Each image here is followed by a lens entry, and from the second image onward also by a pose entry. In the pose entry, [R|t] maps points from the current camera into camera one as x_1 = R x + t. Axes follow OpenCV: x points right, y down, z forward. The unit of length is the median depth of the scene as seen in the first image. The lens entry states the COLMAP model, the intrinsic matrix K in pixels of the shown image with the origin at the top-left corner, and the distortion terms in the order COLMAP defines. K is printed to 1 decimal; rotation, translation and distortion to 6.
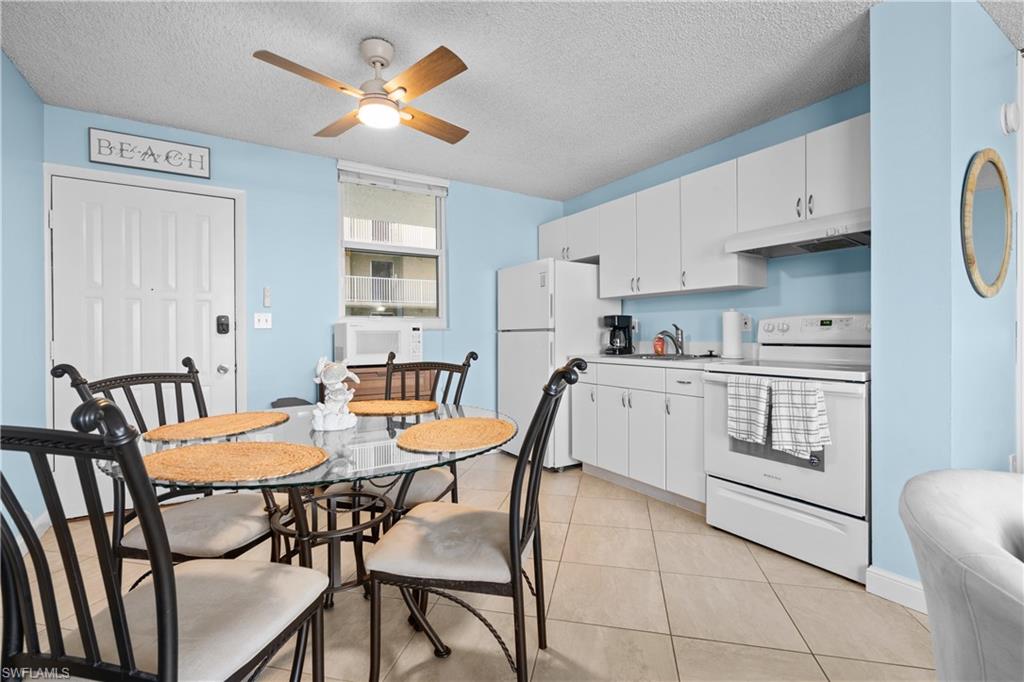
lens RADIAL K [[462.1, 0, 513.2], [0, 462.1, 336.3], [0, 0, 1]] dist [0.001518, 0.000068]
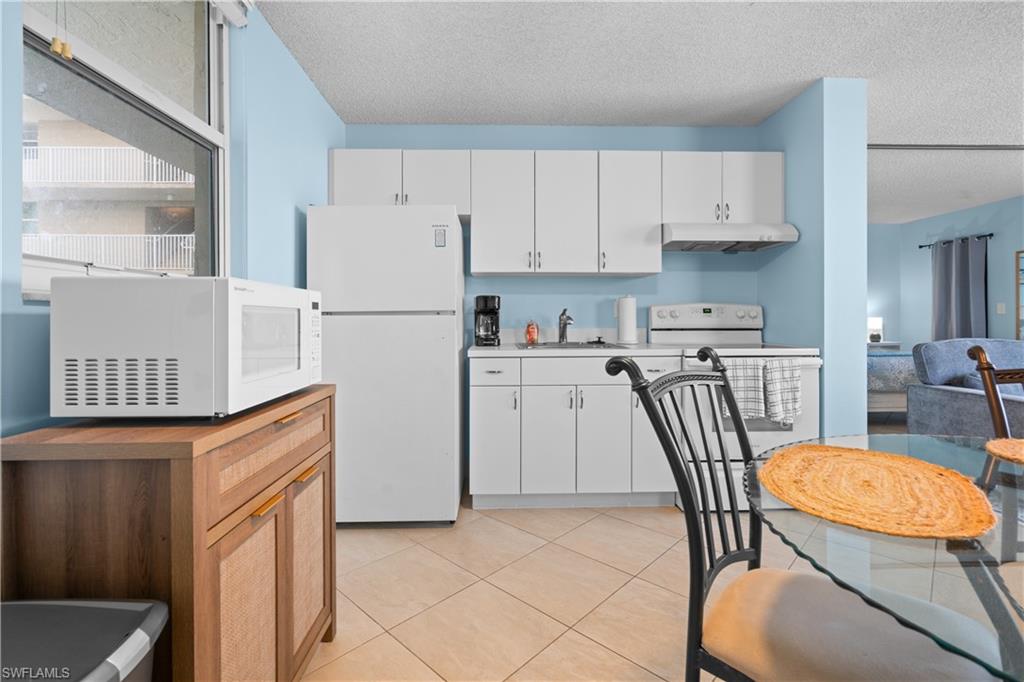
lens RADIAL K [[470.4, 0, 509.2], [0, 470.4, 318.5], [0, 0, 1]] dist [-0.000484, 0.000253]
pose [[0.512585, 0.007689, 0.858602, -0.572528], [0.004400, 0.999923, -0.011582, 0.002911], [-0.858625, 0.009715, 0.512512, 0.718847]]
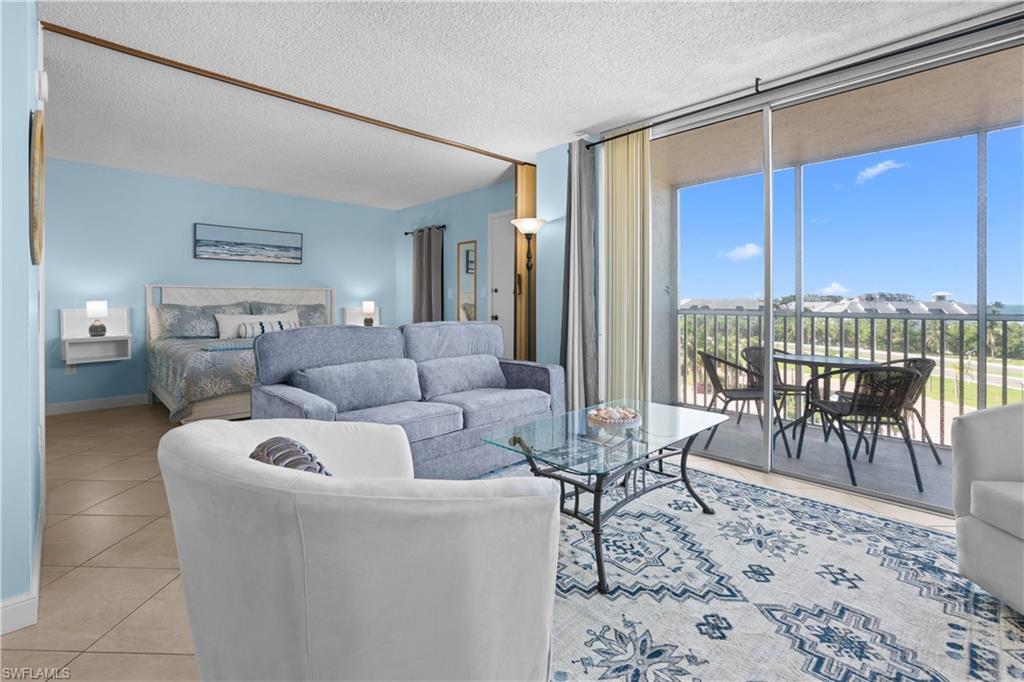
lens RADIAL K [[477.9, 0, 507.4], [0, 477.9, 302.9], [0, 0, 1]] dist [0.001417, 0.000254]
pose [[-0.192350, 0.005375, 0.981312, -0.108591], [0.004137, 0.999981, -0.004667, 0.001374], [-0.981318, 0.003162, -0.192368, 0.182969]]
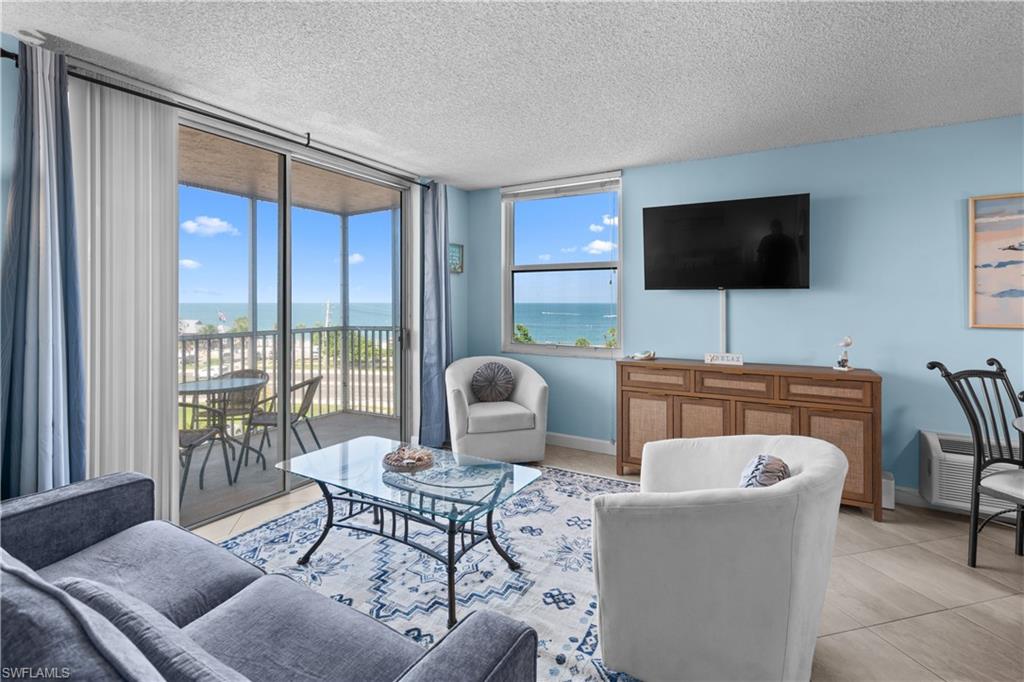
lens RADIAL K [[477.9, 0, 507.4], [0, 477.9, 302.9], [0, 0, 1]] dist [0.001417, 0.000254]
pose [[-0.890966, 0.008266, -0.453995, 0.830679], [0.004970, 0.999952, 0.008453, -0.083388], [0.454043, 0.005275, -0.890964, 0.648632]]
